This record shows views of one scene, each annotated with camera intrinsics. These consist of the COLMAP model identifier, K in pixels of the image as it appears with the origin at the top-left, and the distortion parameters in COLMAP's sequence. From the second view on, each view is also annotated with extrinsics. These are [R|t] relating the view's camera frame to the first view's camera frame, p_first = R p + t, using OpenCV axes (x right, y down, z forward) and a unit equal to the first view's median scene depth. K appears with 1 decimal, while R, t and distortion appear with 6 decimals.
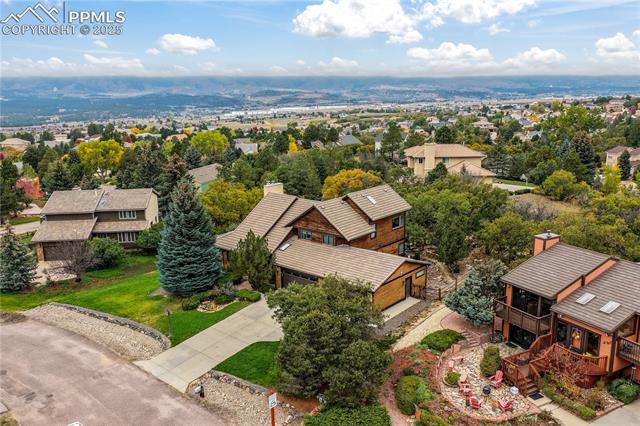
lens RADIAL K [[529.7, 0, 320.0], [0, 529.7, 214.4], [0, 0, 1]] dist [0.006593, 0.007292]
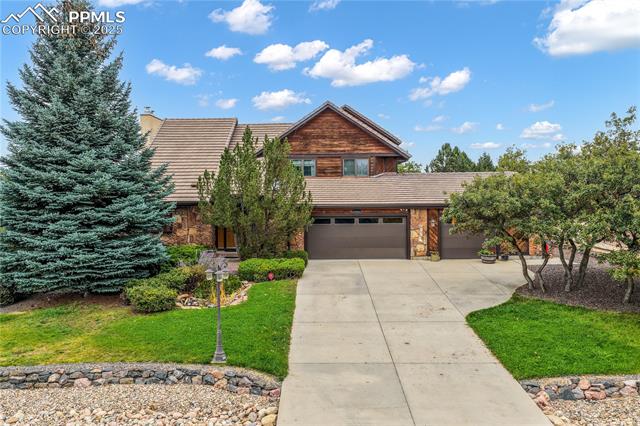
lens RADIAL K [[529.7, 0, 321.8], [0, 529.7, 212.7], [0, 0, 1]] dist [0.006593, 0.007292]
pose [[0.764805, -0.008638, 0.644204, -0.369238], [0.139335, 0.978463, -0.152300, 0.174470], [-0.629015, 0.206240, 0.749537, 0.628597]]
